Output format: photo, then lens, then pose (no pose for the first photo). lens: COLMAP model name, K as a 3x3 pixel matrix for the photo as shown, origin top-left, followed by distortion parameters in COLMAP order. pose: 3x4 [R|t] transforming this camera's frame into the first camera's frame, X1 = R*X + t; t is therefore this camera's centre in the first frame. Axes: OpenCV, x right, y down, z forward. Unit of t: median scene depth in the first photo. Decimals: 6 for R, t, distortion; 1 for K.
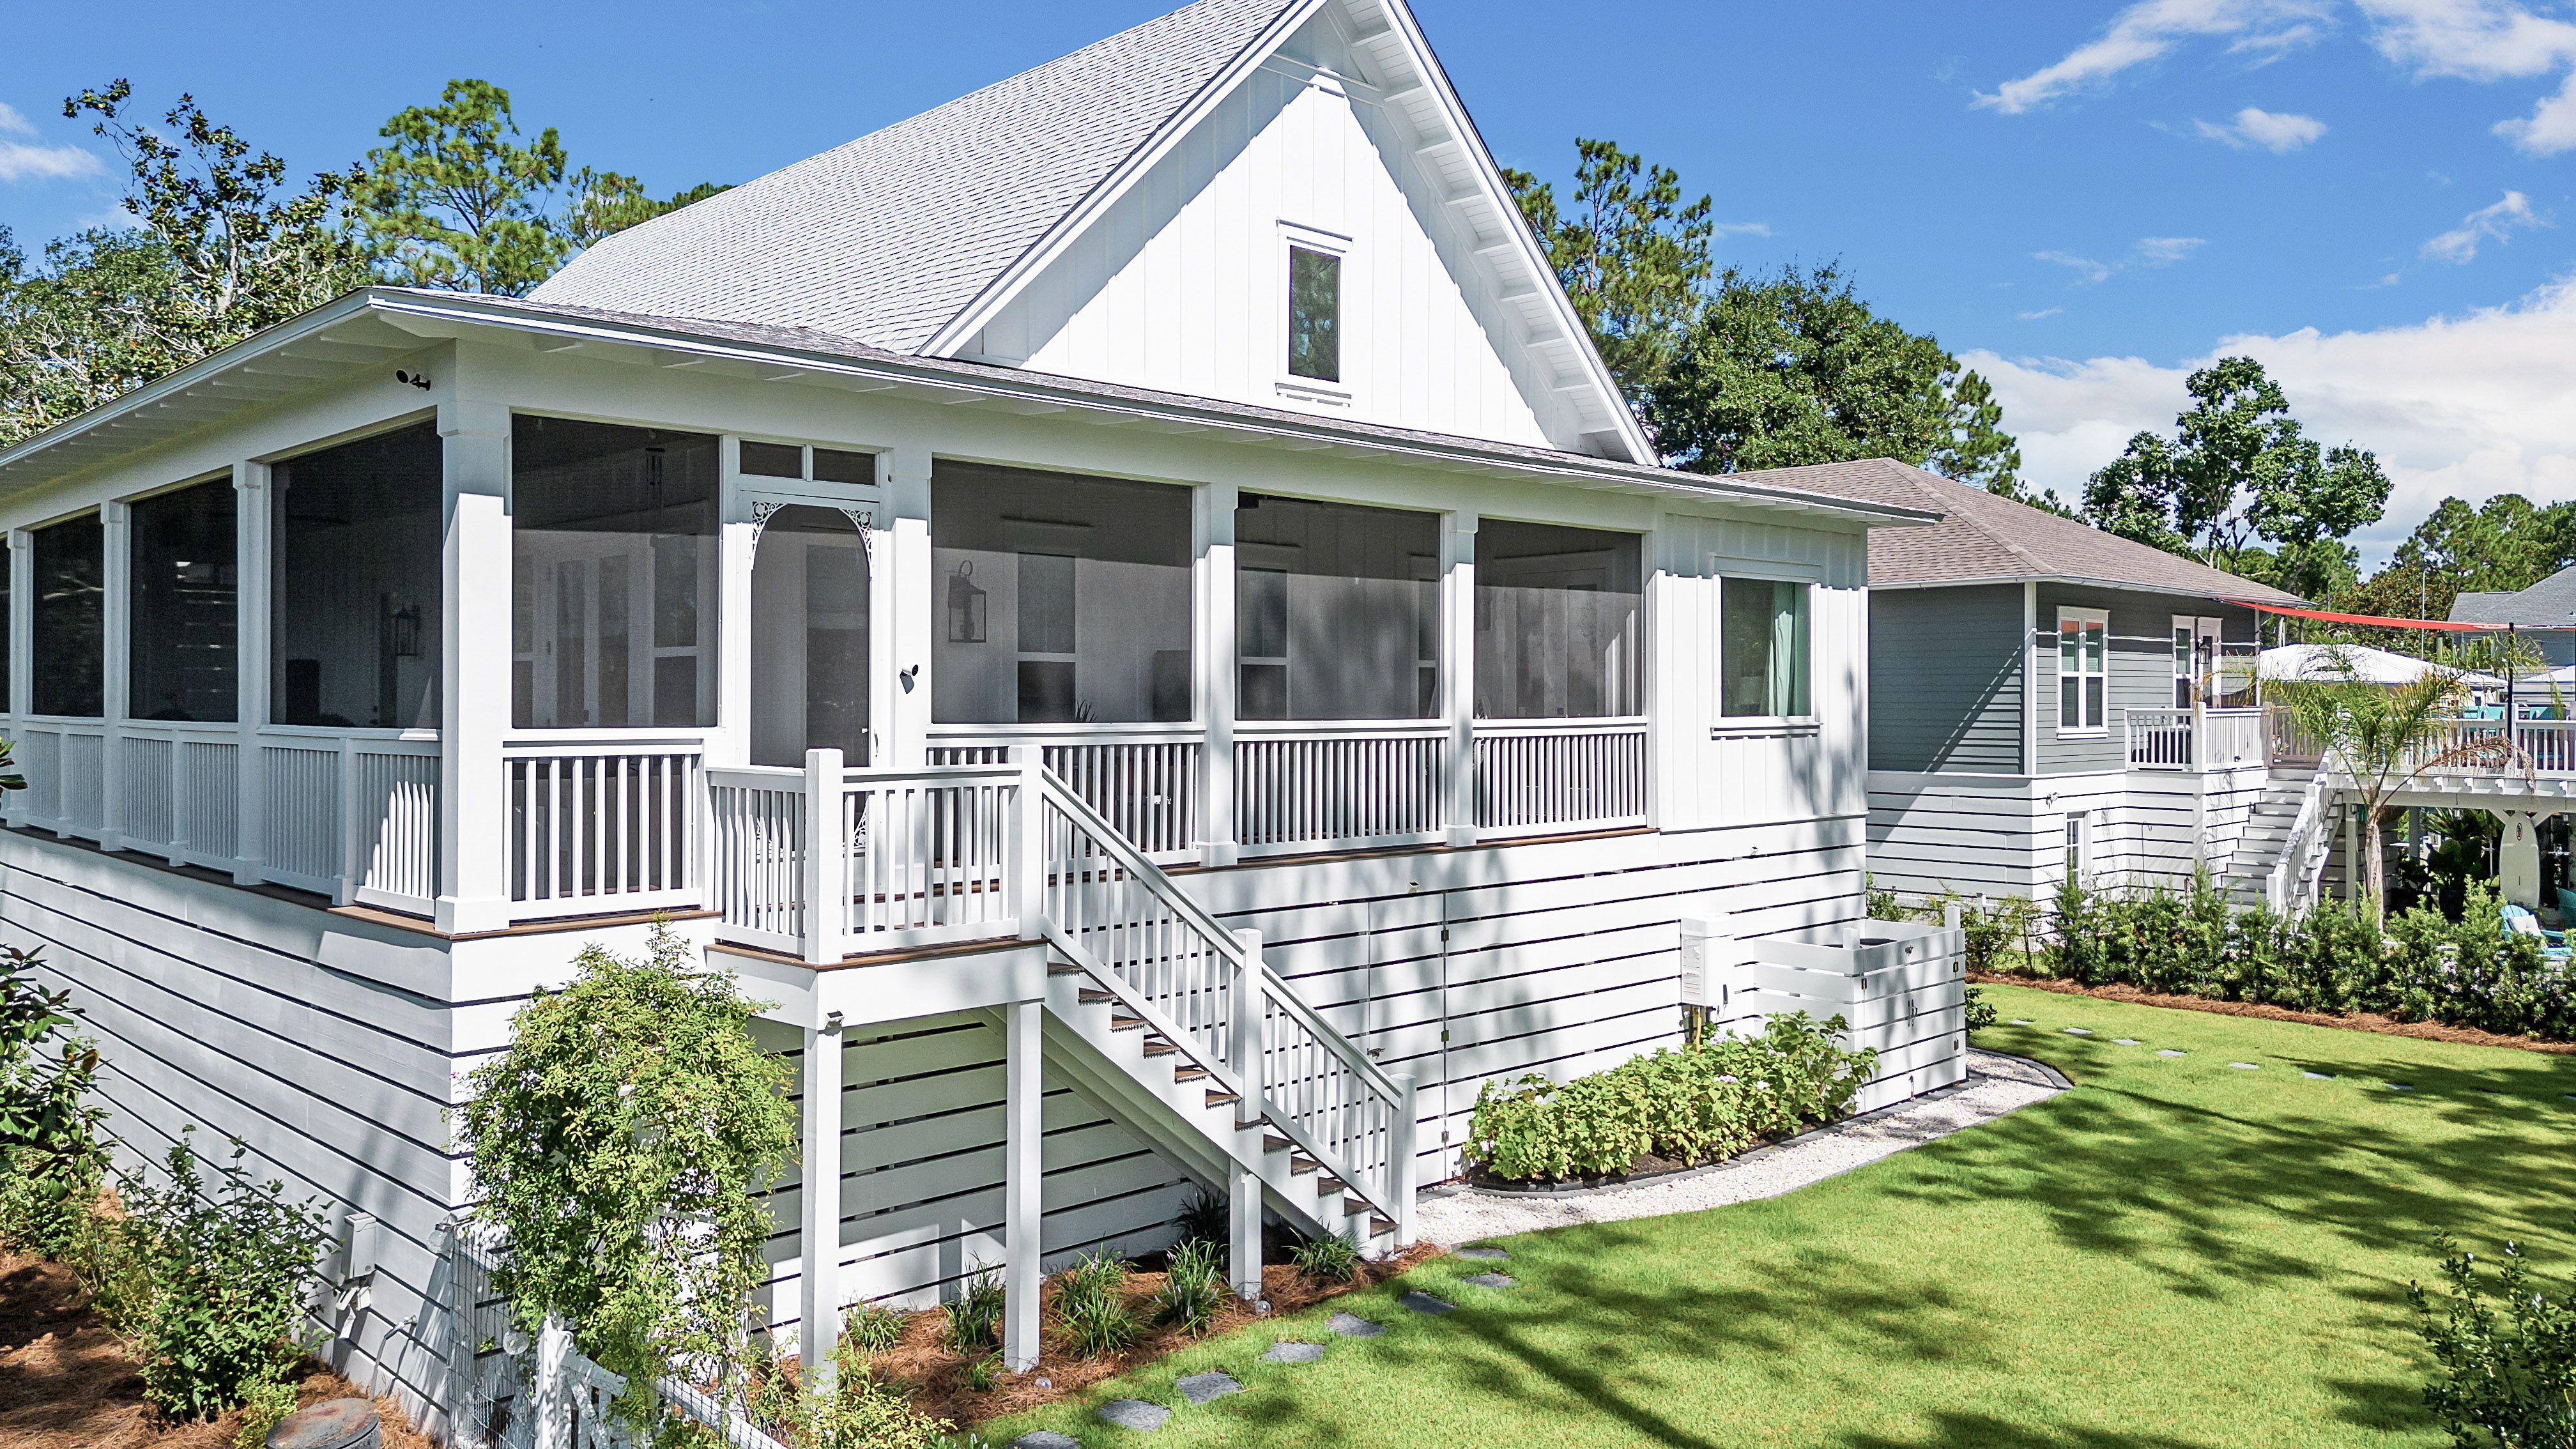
lens RADIAL K [[1817.2, 0, 1275.7], [0, 1817.2, 725.8], [0, 0, 1]] dist [0.073290, -0.066521]
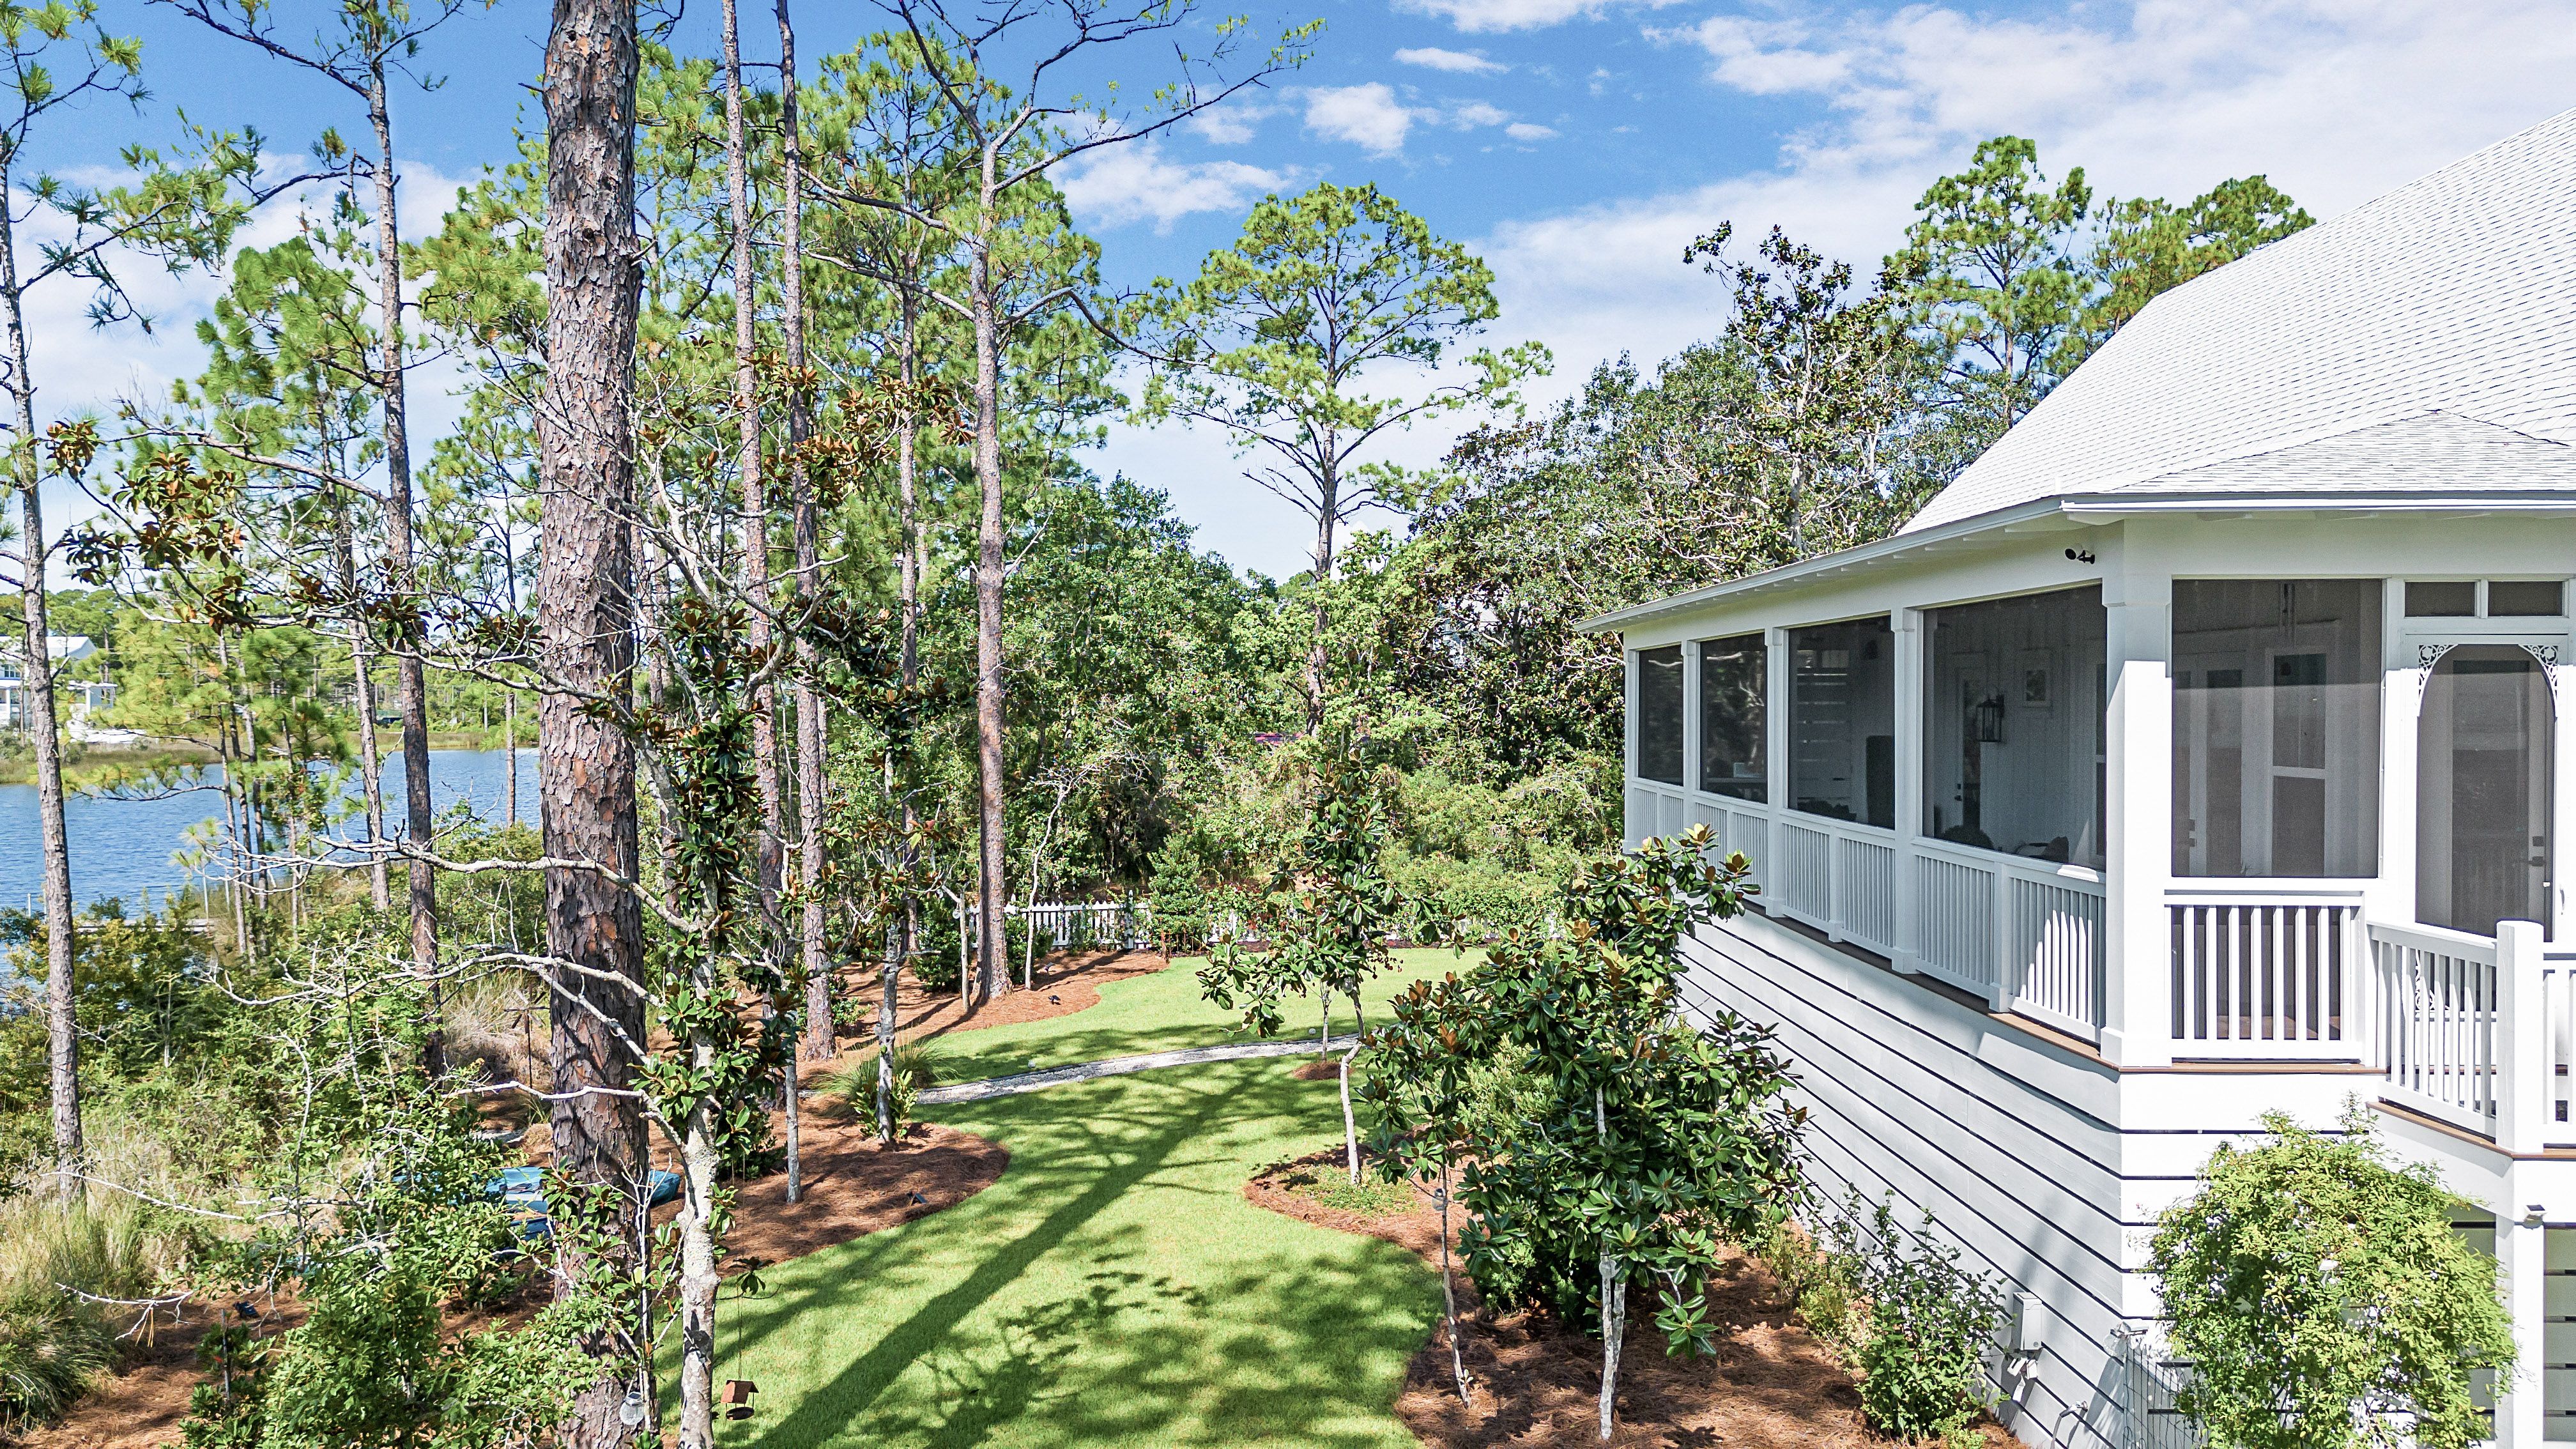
lens RADIAL K [[1817.2, 0, 1275.7], [0, 1817.2, 725.8], [0, 0, 1]] dist [0.073290, -0.066521]
pose [[0.729206, 0.014108, -0.684149, -0.058472], [-0.008562, 0.999897, 0.011493, -0.089161], [0.684241, -0.002523, 0.729251, -0.134668]]
